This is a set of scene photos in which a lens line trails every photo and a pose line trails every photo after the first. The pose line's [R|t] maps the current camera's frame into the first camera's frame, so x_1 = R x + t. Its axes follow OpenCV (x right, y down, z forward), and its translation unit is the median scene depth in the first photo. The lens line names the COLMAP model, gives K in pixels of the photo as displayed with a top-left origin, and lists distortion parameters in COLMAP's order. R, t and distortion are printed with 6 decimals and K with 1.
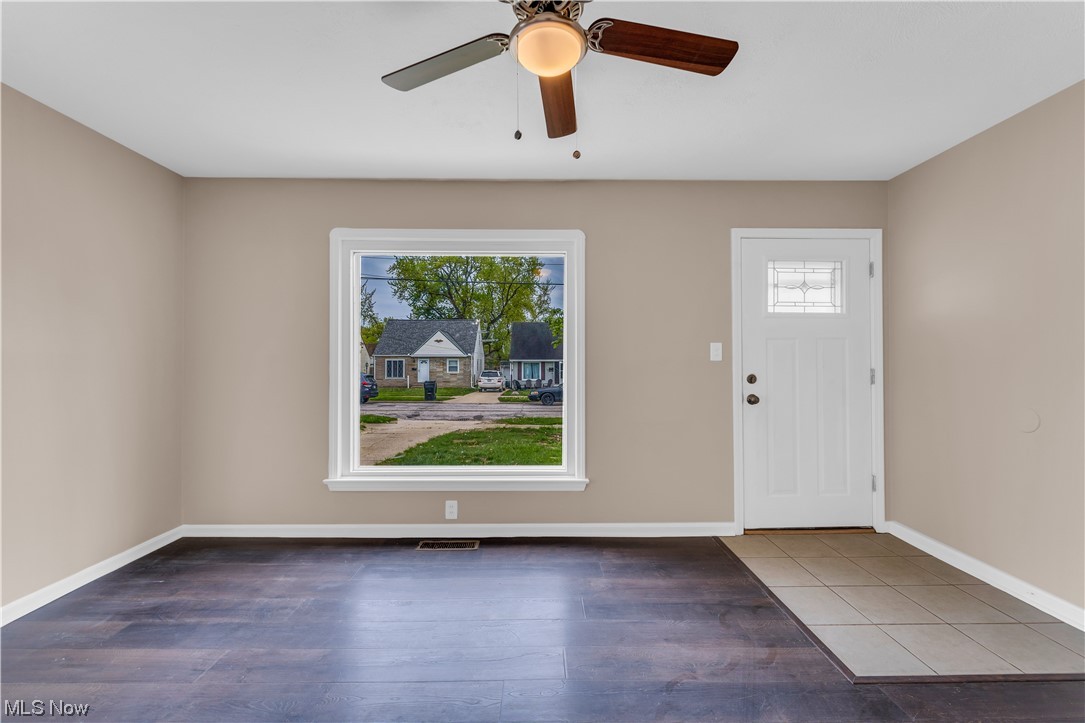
lens RADIAL K [[435.9, 0, 542.5], [0, 435.9, 361.5], [0, 0, 1]] dist [0.000627, 0.000013]
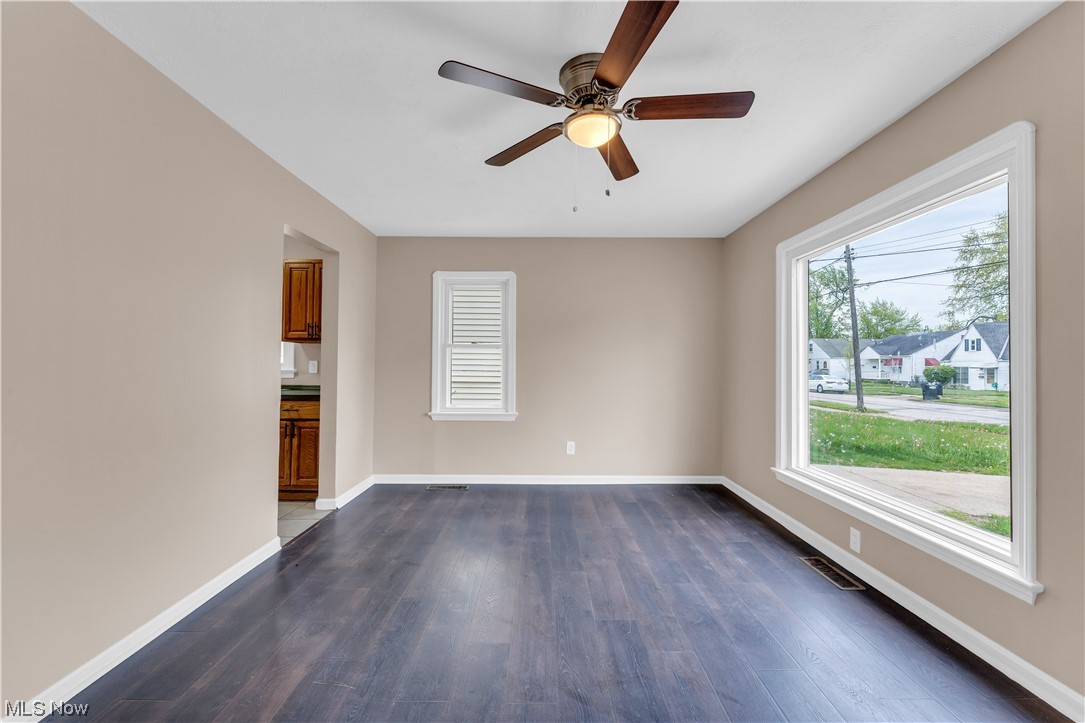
lens RADIAL K [[435.9, 0, 542.5], [0, 435.9, 361.5], [0, 0, 1]] dist [0.000627, 0.000013]
pose [[-0.008397, -0.008132, -0.999932, 0.764475], [0.002345, 0.999964, -0.008151, 0.003021], [0.999962, -0.002413, -0.008377, 0.488733]]
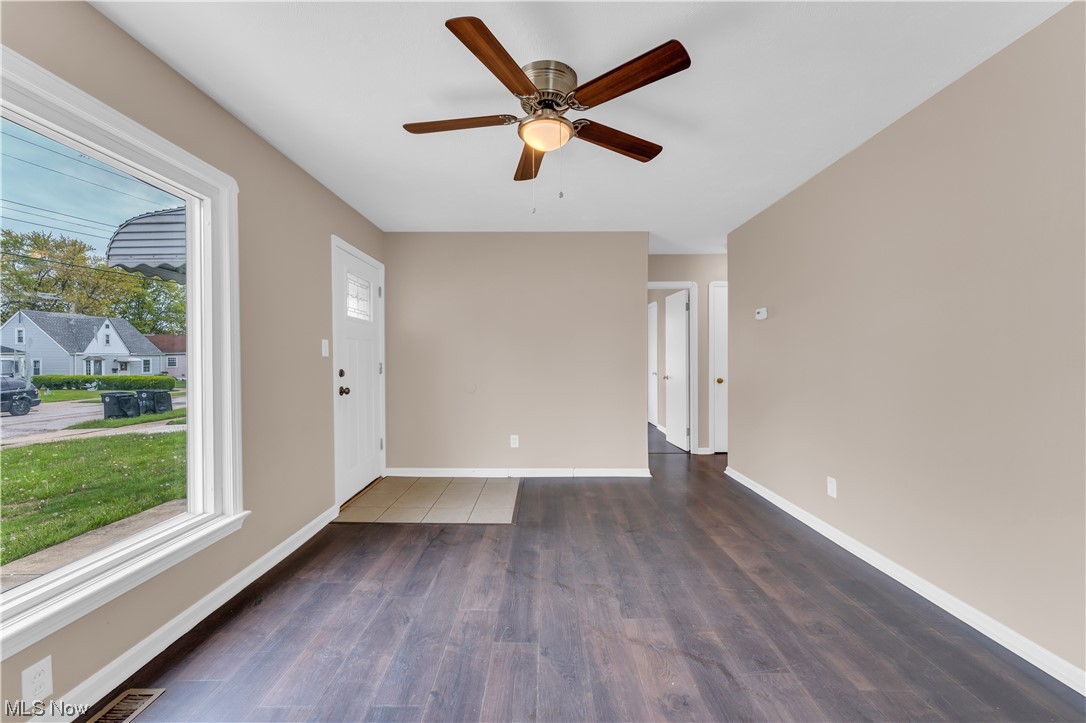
lens RADIAL K [[436.6, 0, 543.0], [0, 436.6, 361.5], [0, 0, 1]] dist [0.000865, 0.000094]
pose [[0.010582, -0.007105, 0.999919, -0.789691], [-0.002632, 0.999971, 0.007133, 0.000710], [-0.999941, -0.002707, 0.010563, 0.564451]]
